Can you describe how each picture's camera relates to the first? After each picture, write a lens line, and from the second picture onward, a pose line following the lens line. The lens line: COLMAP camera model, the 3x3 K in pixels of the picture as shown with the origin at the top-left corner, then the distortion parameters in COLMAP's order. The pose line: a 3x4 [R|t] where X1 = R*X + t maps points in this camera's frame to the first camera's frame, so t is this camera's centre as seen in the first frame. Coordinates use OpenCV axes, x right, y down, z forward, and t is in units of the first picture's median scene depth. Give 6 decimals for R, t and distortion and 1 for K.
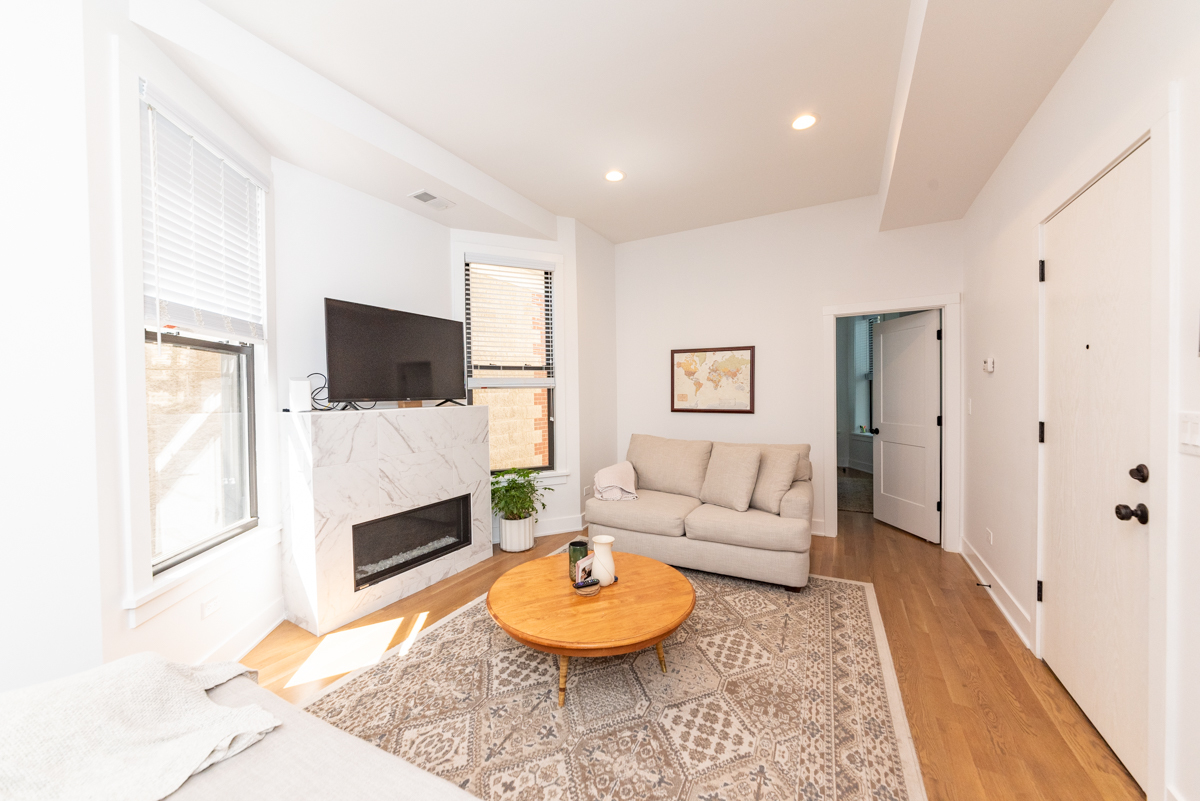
lens RADIAL K [[449.2, 0, 601.9], [0, 449.2, 402.3], [0, 0, 1]] dist [-0.000655, -0.000158]
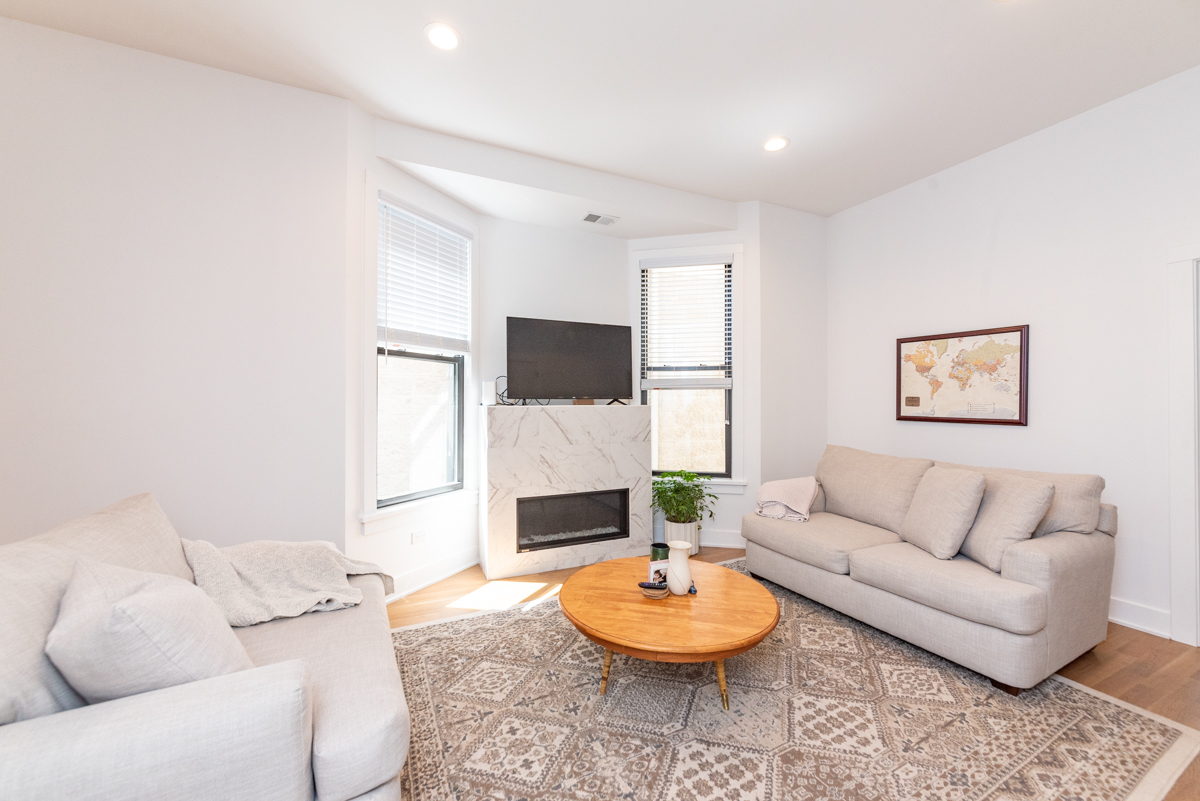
lens RADIAL K [[470.4, 0, 596.4], [0, 470.4, 402.0], [0, 0, 1]] dist [-0.002294, 0.000038]
pose [[0.804313, 0.012053, -0.594084, 0.389507], [-0.022537, 0.999694, -0.010229, 0.018619], [0.593778, 0.021616, 0.804338, 0.088864]]
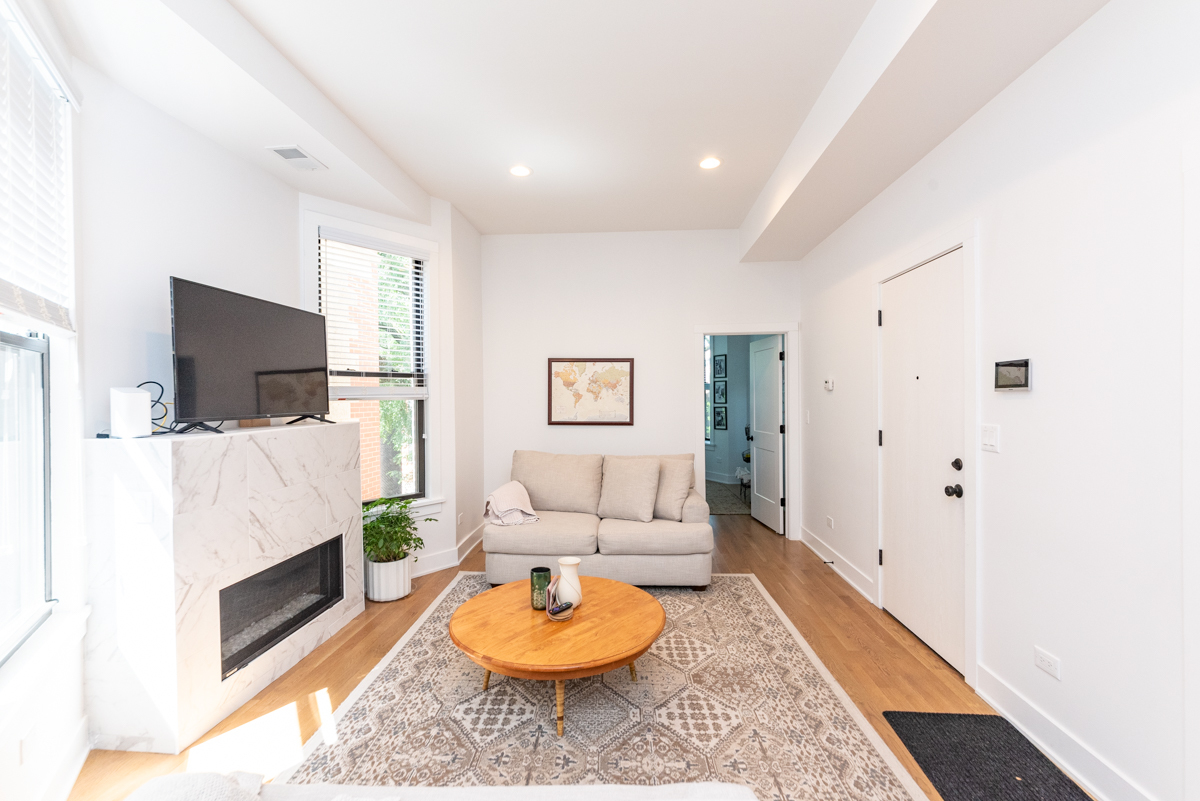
lens RADIAL K [[523.9, 0, 607.6], [0, 523.9, 402.7], [0, 0, 1]] dist [0.013448, -0.002201]
pose [[0.901039, 0.001446, 0.433735, -0.365230], [0.004111, 0.999921, -0.011874, -0.019621], [-0.433718, 0.012481, 0.900962, -0.055073]]
